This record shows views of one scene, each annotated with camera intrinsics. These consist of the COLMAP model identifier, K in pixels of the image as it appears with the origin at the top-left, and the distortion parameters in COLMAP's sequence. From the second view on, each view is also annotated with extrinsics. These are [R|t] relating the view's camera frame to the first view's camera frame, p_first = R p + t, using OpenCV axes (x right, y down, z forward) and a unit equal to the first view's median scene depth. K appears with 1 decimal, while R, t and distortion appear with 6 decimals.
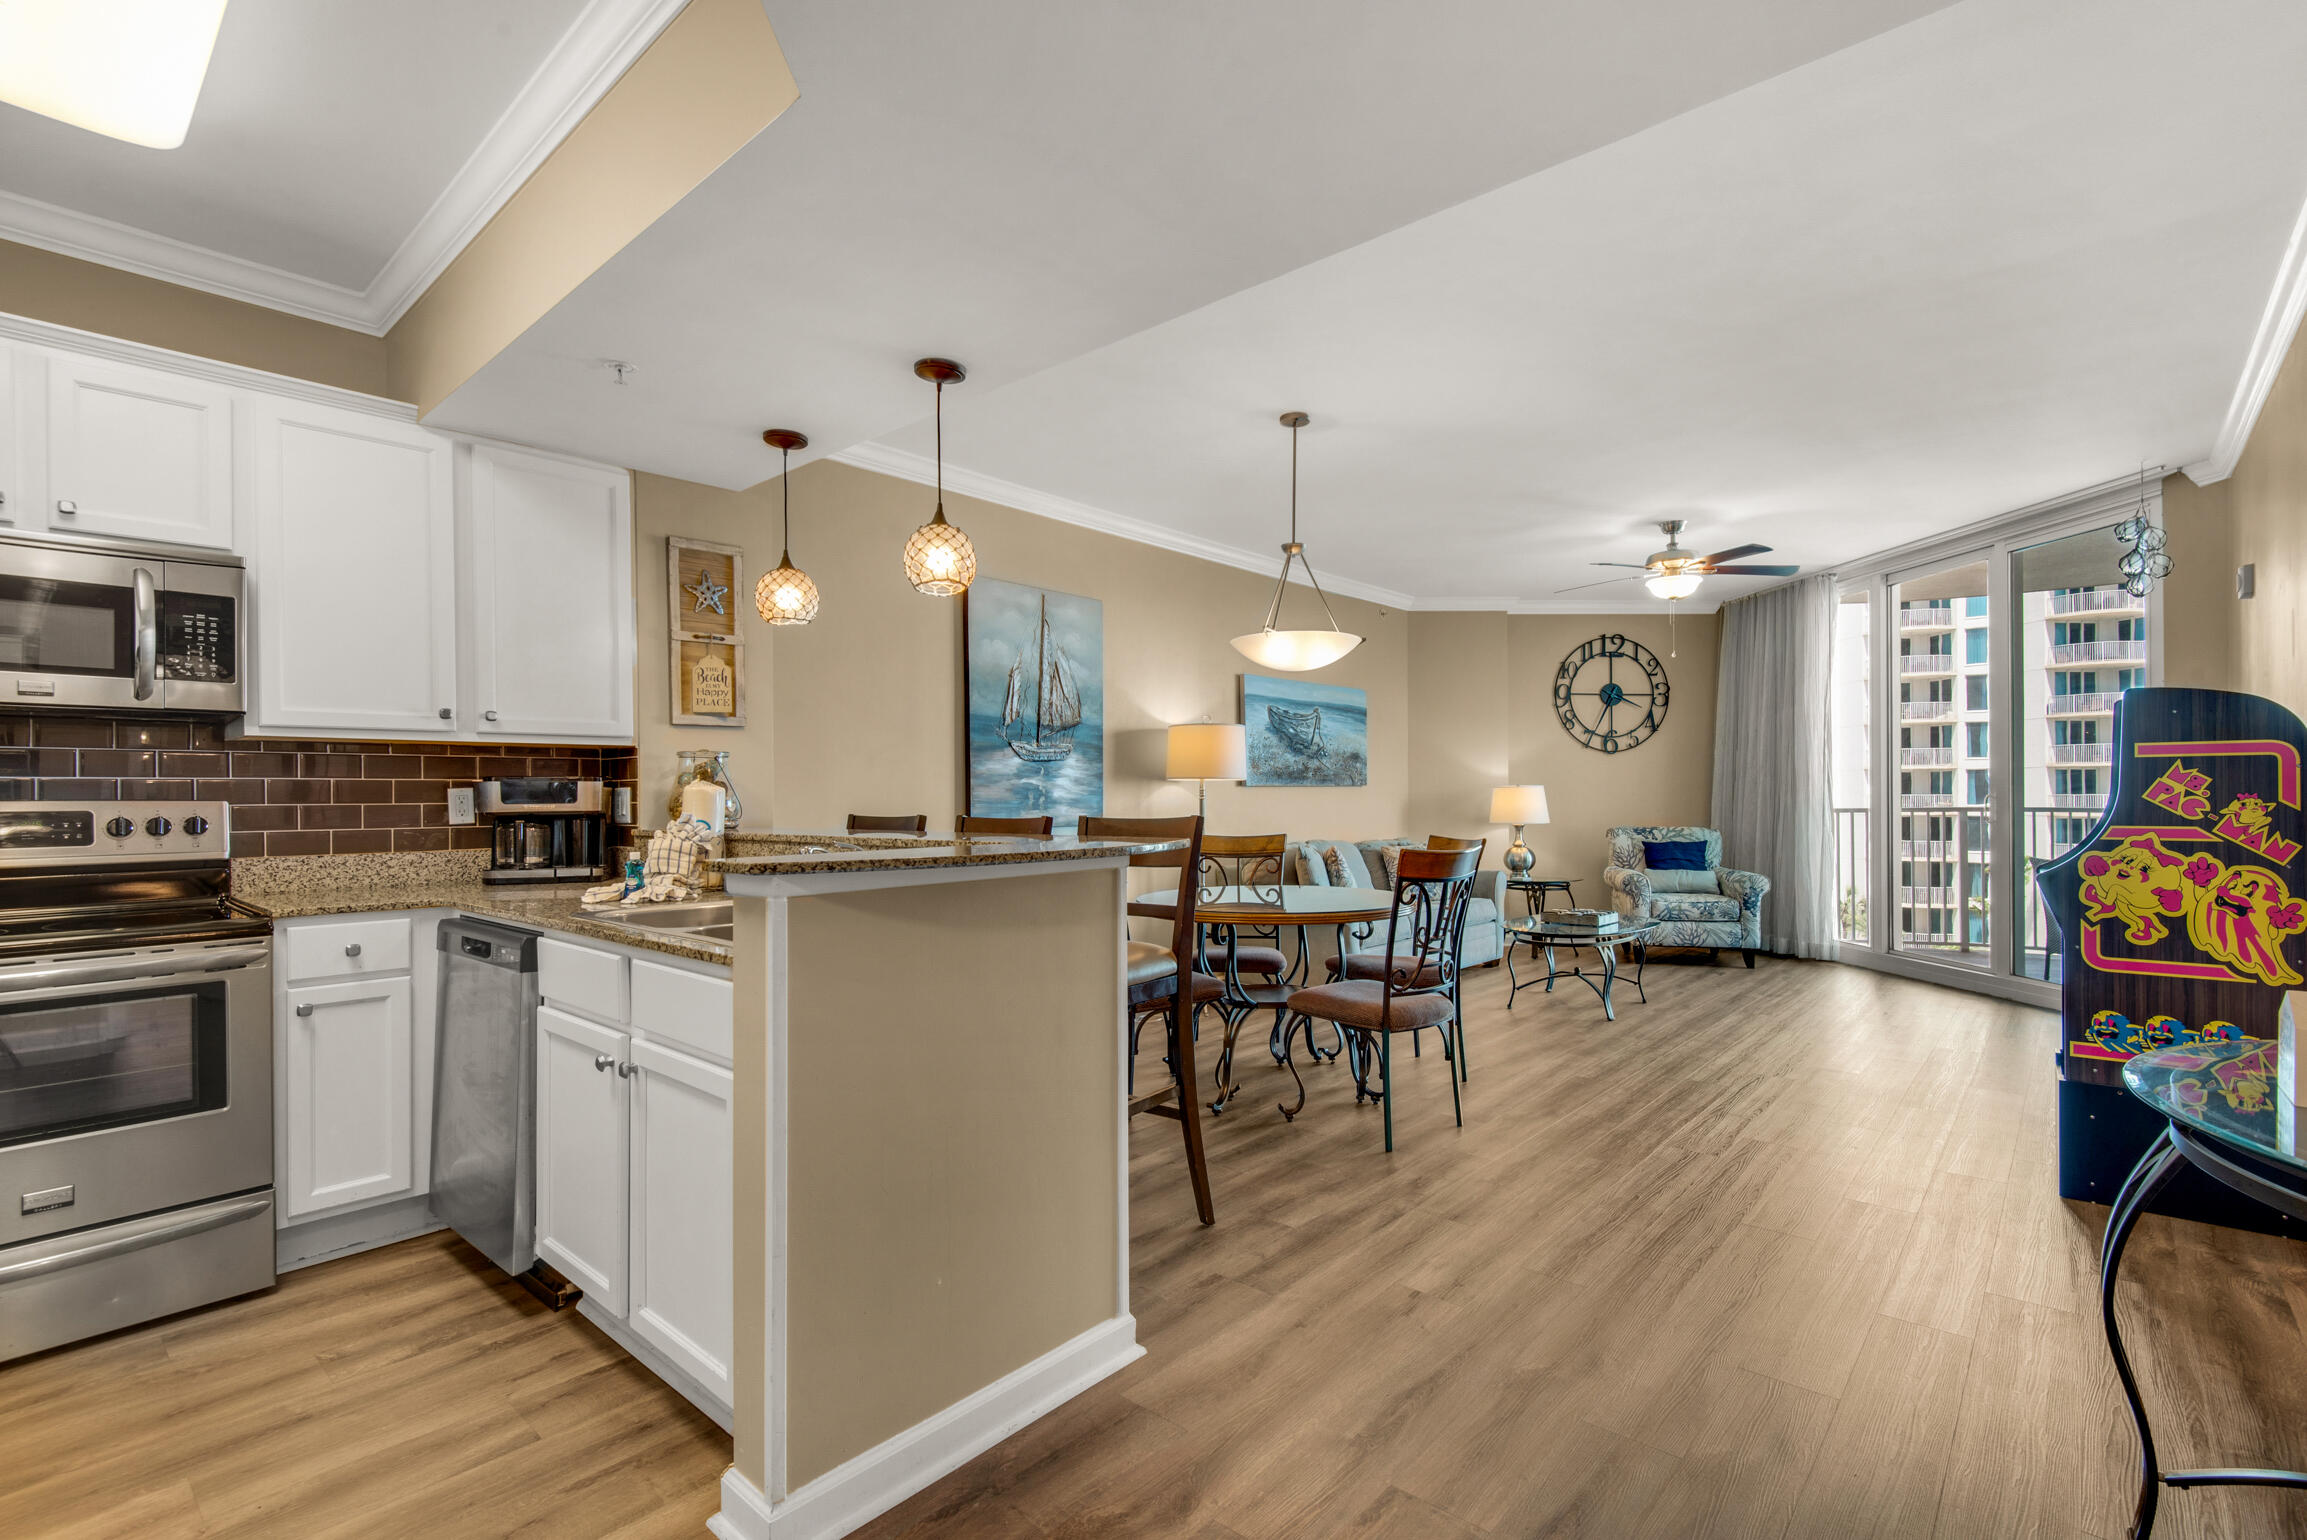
lens RADIAL K [[1051.8, 0, 1134.2], [0, 1051.8, 792.9], [0, 0, 1]] dist [0.016543, -0.008127]
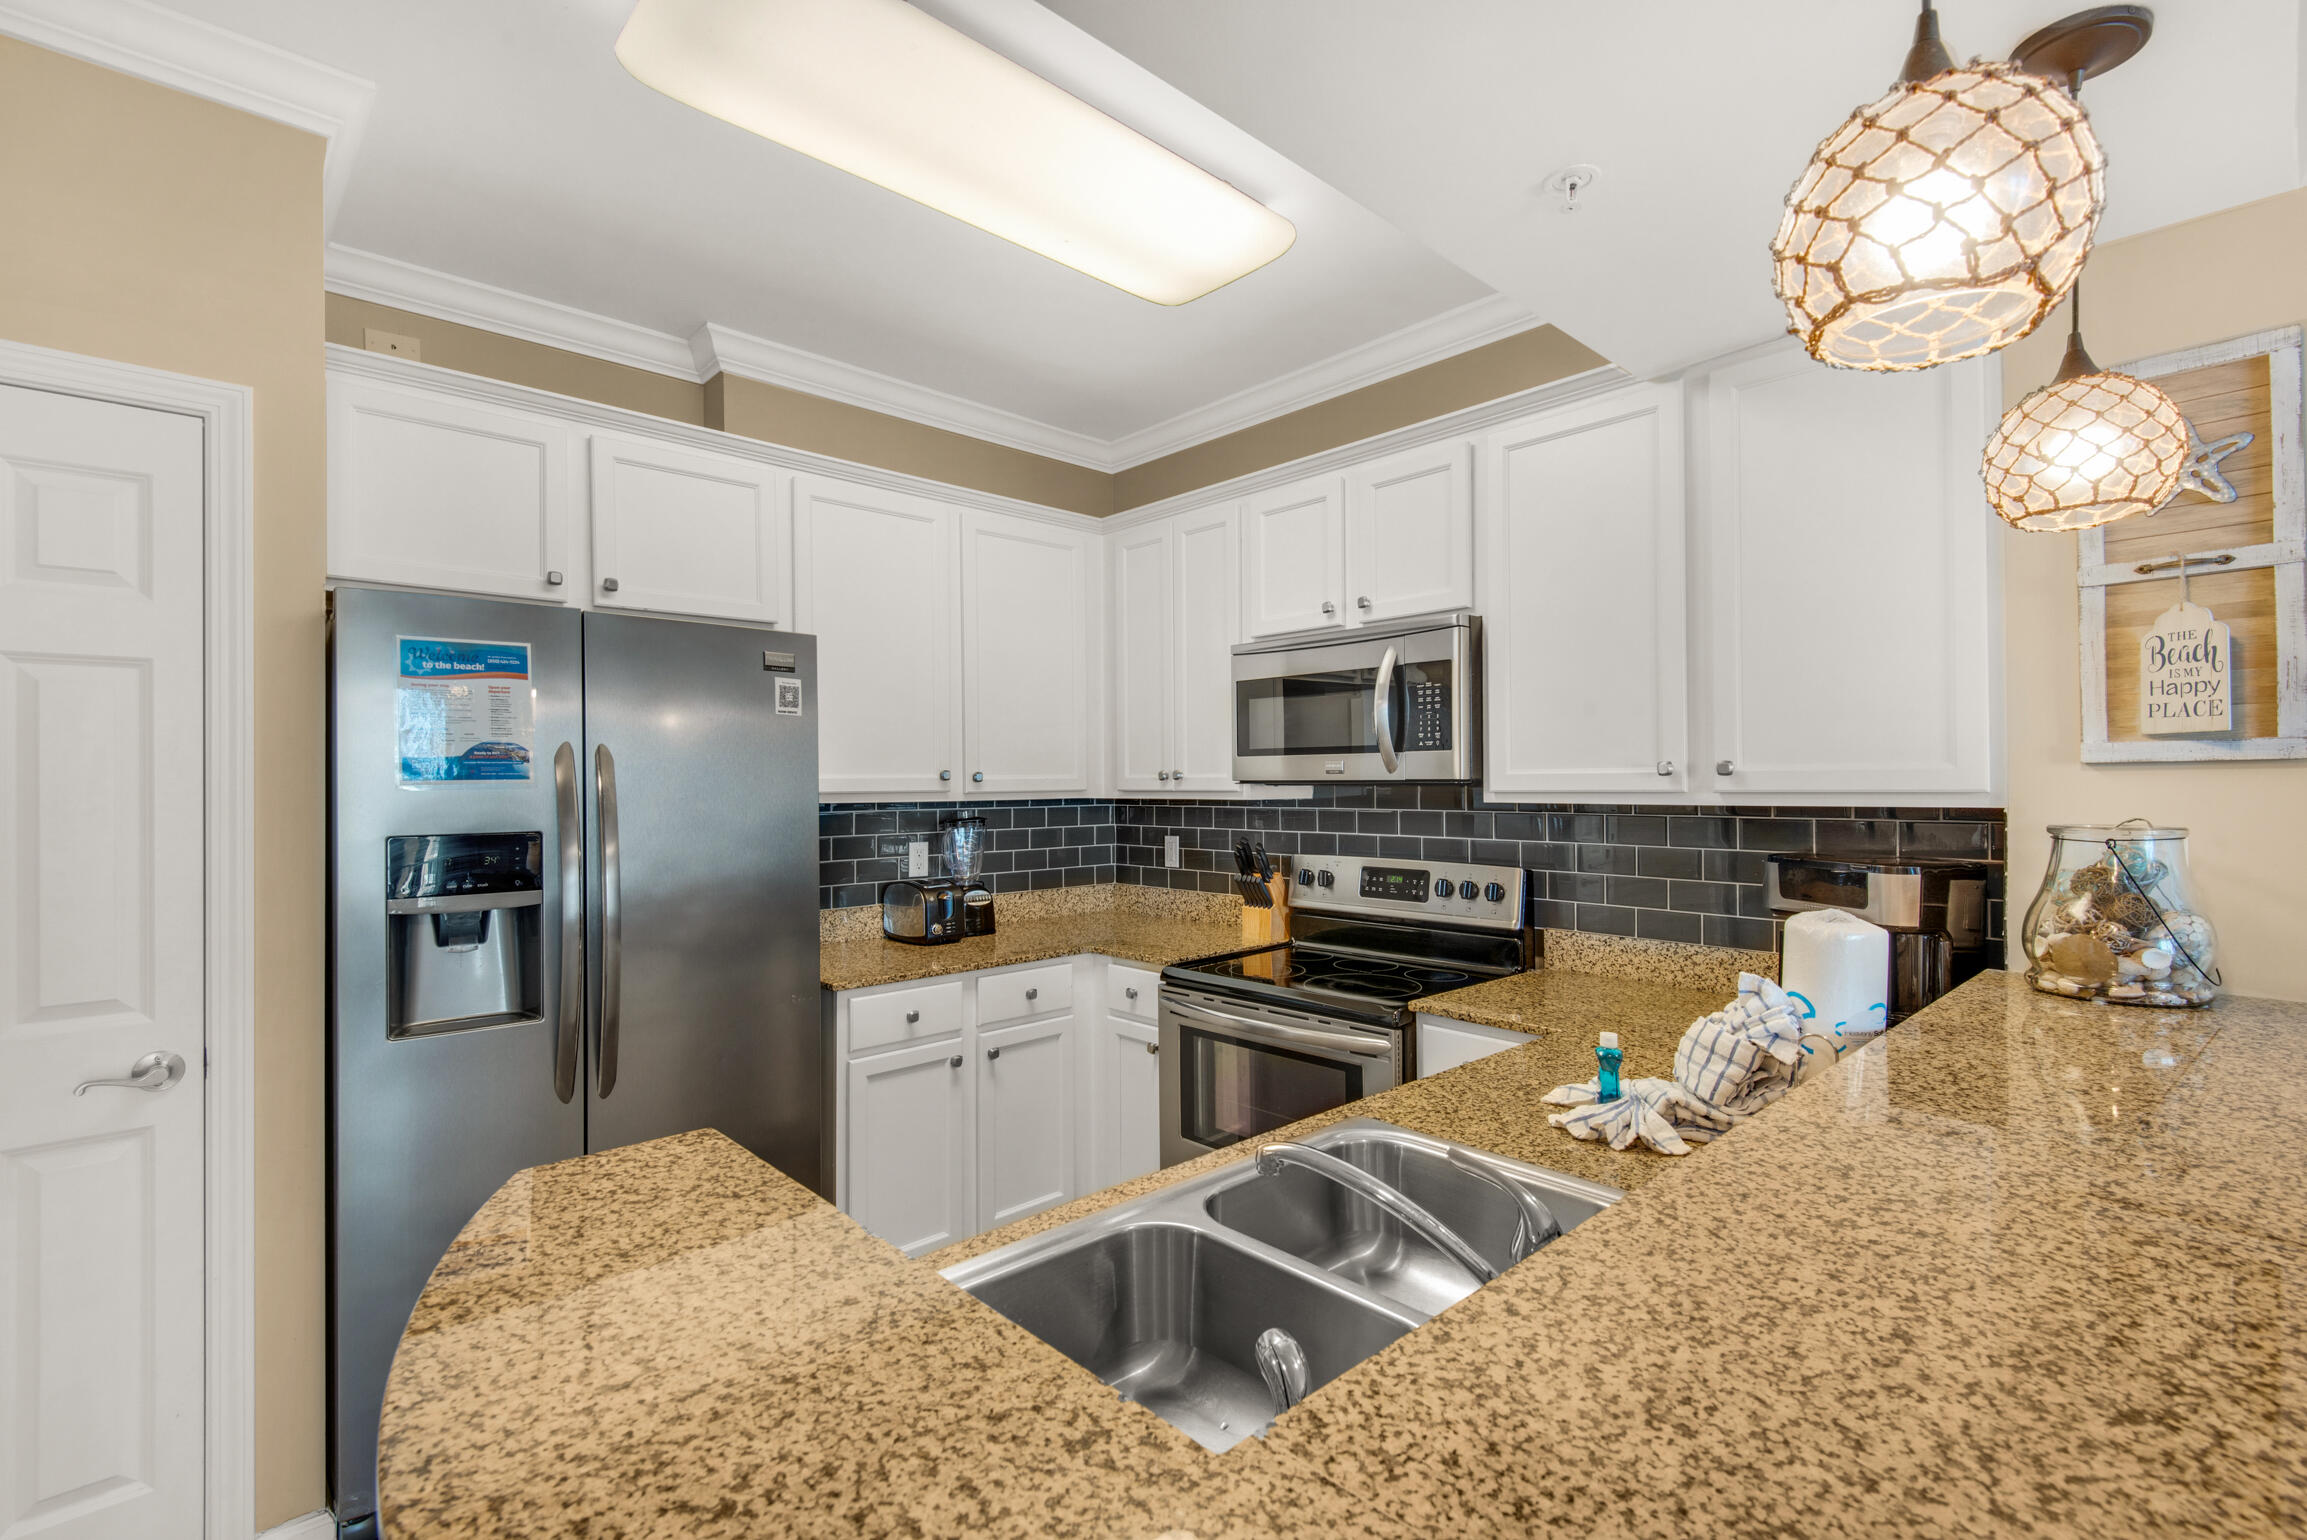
lens RADIAL K [[1051.8, 0, 1176.7], [0, 1051.8, 775.2], [0, 0, 1]] dist [0.016543, -0.008127]
pose [[-0.067106, 0.002215, -0.997743, 0.048419], [0.008453, 0.999963, 0.001652, -0.042346], [0.997710, -0.008323, -0.067123, 0.412183]]
